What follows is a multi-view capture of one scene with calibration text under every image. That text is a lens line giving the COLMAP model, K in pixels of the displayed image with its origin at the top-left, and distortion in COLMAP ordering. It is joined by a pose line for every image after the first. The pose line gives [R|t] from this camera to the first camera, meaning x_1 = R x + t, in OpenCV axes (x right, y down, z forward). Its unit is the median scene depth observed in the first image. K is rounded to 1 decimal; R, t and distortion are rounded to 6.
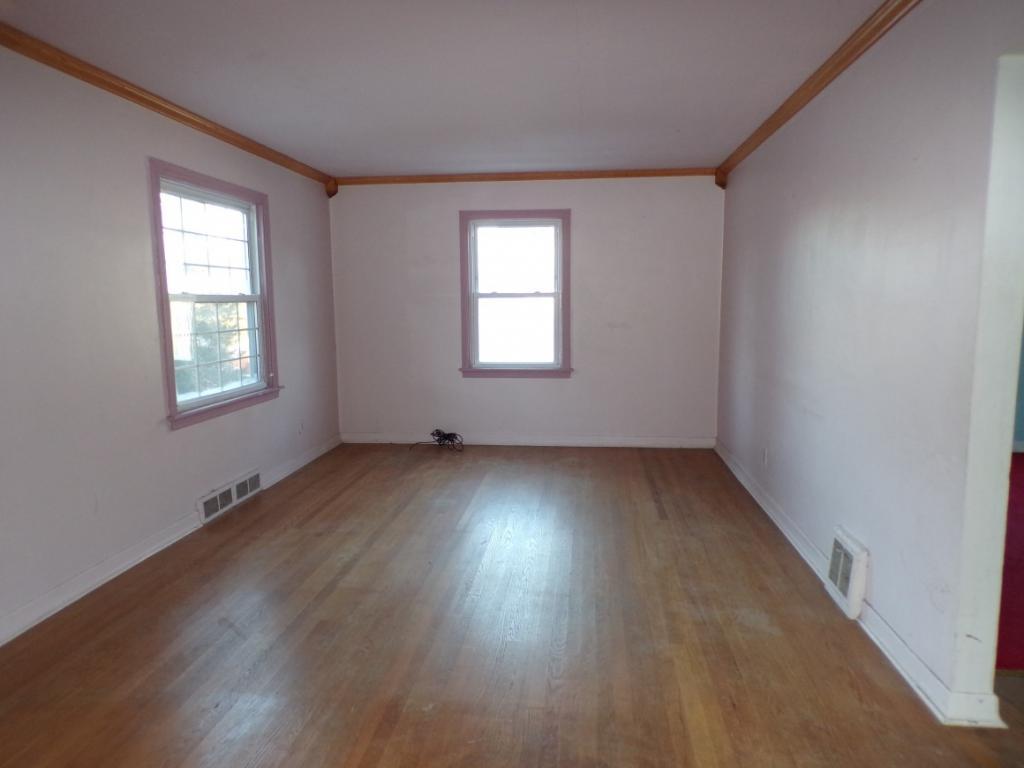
lens RADIAL K [[691.9, 0, 504.3], [0, 691.9, 376.0], [0, 0, 1]] dist [-0.006284, 0.003475]
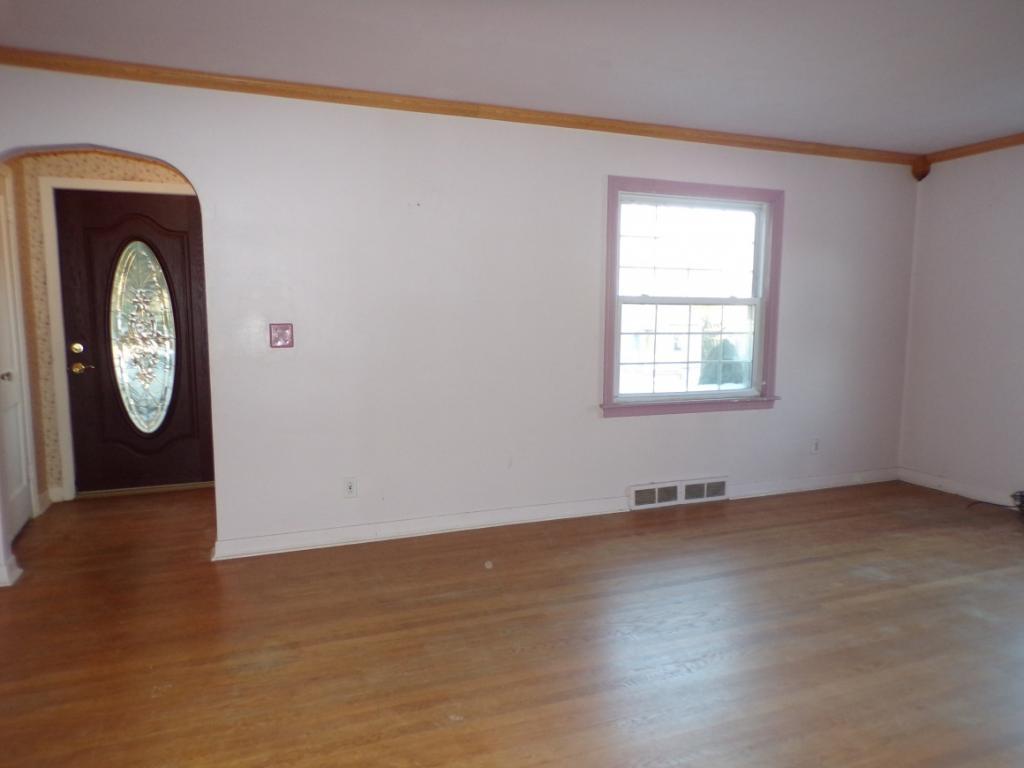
lens RADIAL K [[691.9, 0, 519.1], [0, 691.9, 387.5], [0, 0, 1]] dist [-0.006284, 0.003475]
pose [[0.481402, 0.122579, -0.867886, 0.315679], [-0.112222, 0.990643, 0.077669, -0.031267], [0.869286, 0.060006, 0.490653, 0.246554]]
